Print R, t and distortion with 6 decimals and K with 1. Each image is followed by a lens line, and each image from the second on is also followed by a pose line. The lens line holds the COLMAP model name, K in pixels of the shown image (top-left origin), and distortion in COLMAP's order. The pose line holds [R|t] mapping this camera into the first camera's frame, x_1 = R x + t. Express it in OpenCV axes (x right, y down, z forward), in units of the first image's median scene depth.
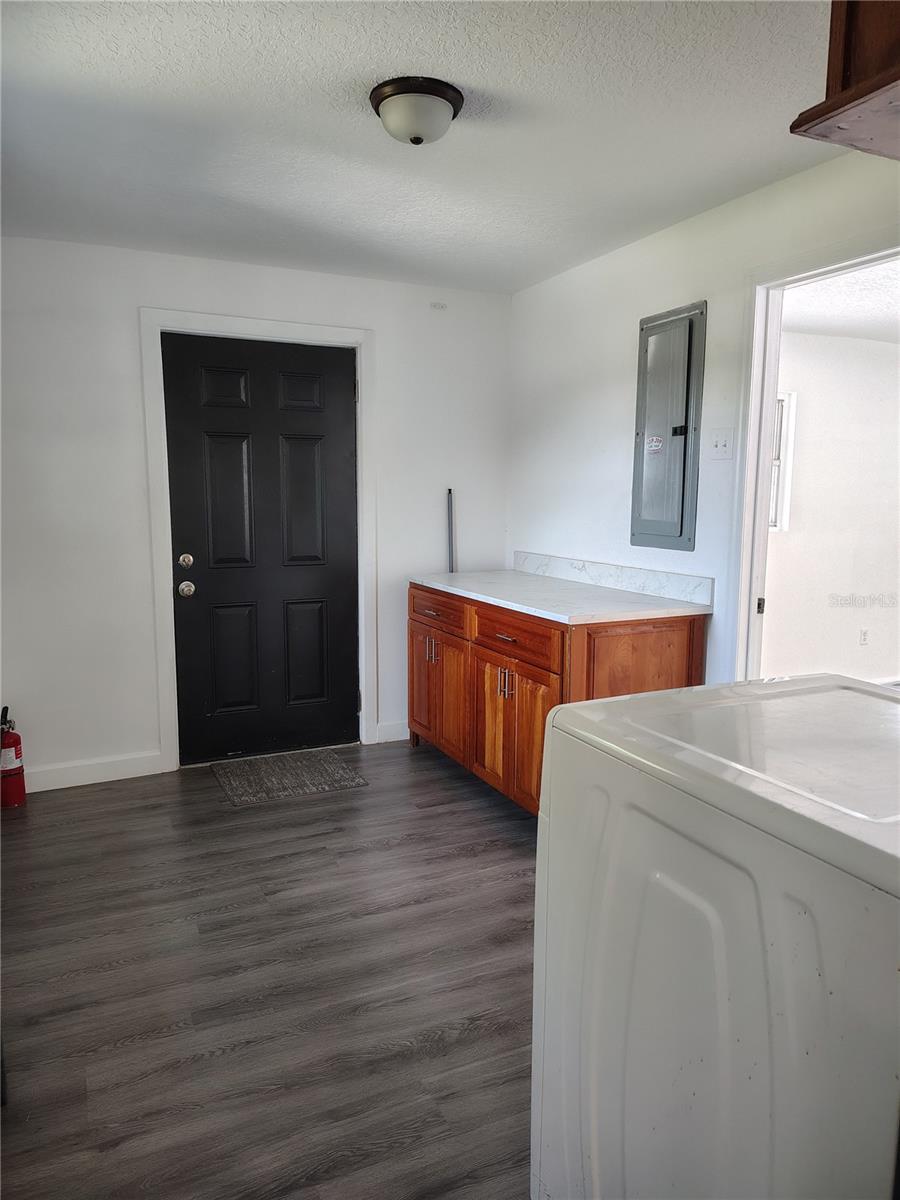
lens RADIAL K [[817.5, 0, 459.8], [0, 817.5, 603.4], [0, 0, 1]] dist [0.074623, -0.093401]
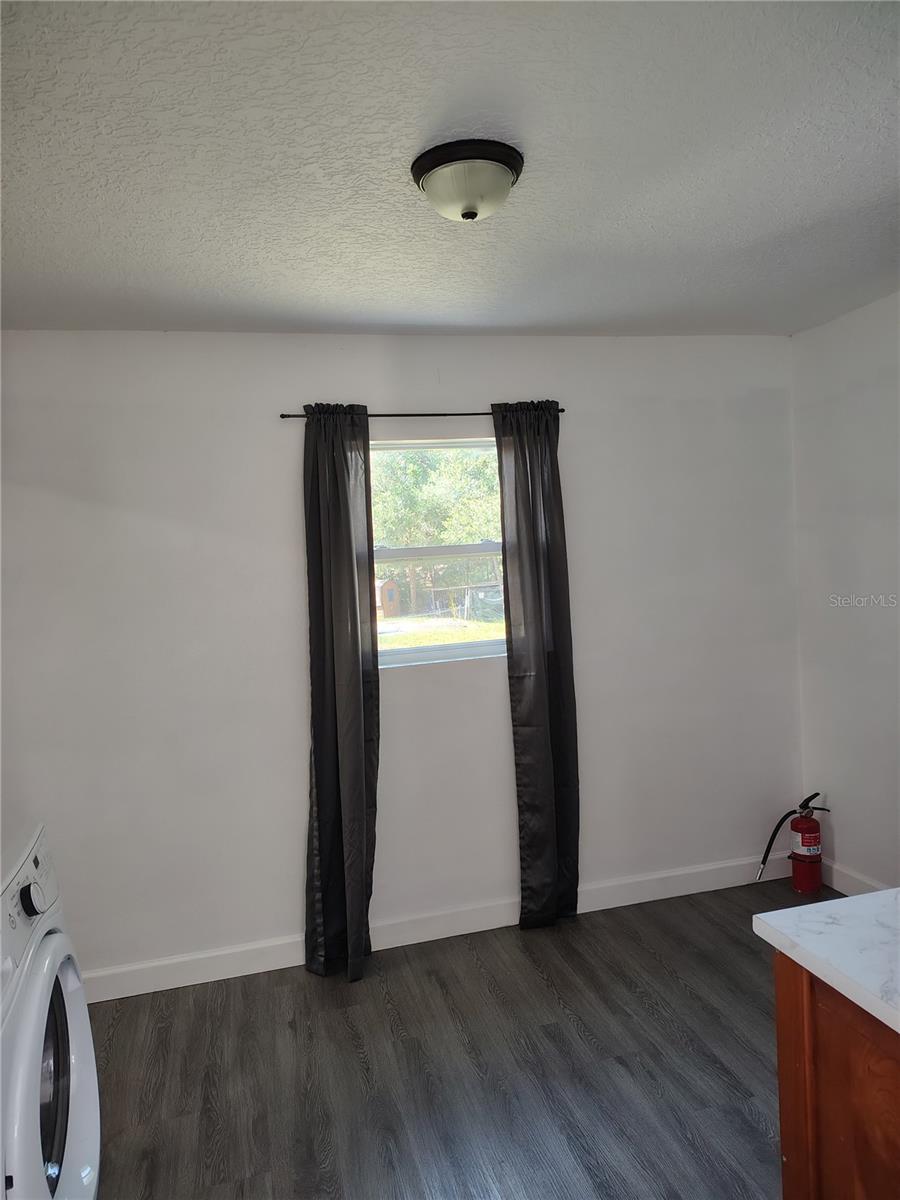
lens RADIAL K [[822.6, 0, 450.0], [0, 822.6, 600.0], [0, 0, 1]] dist [0.041193, -0.032560]
pose [[-0.184619, 0.061860, -0.980861, 0.772592], [-0.078347, 0.993915, 0.077430, -0.231882], [0.979682, 0.091142, -0.178649, 1.111458]]
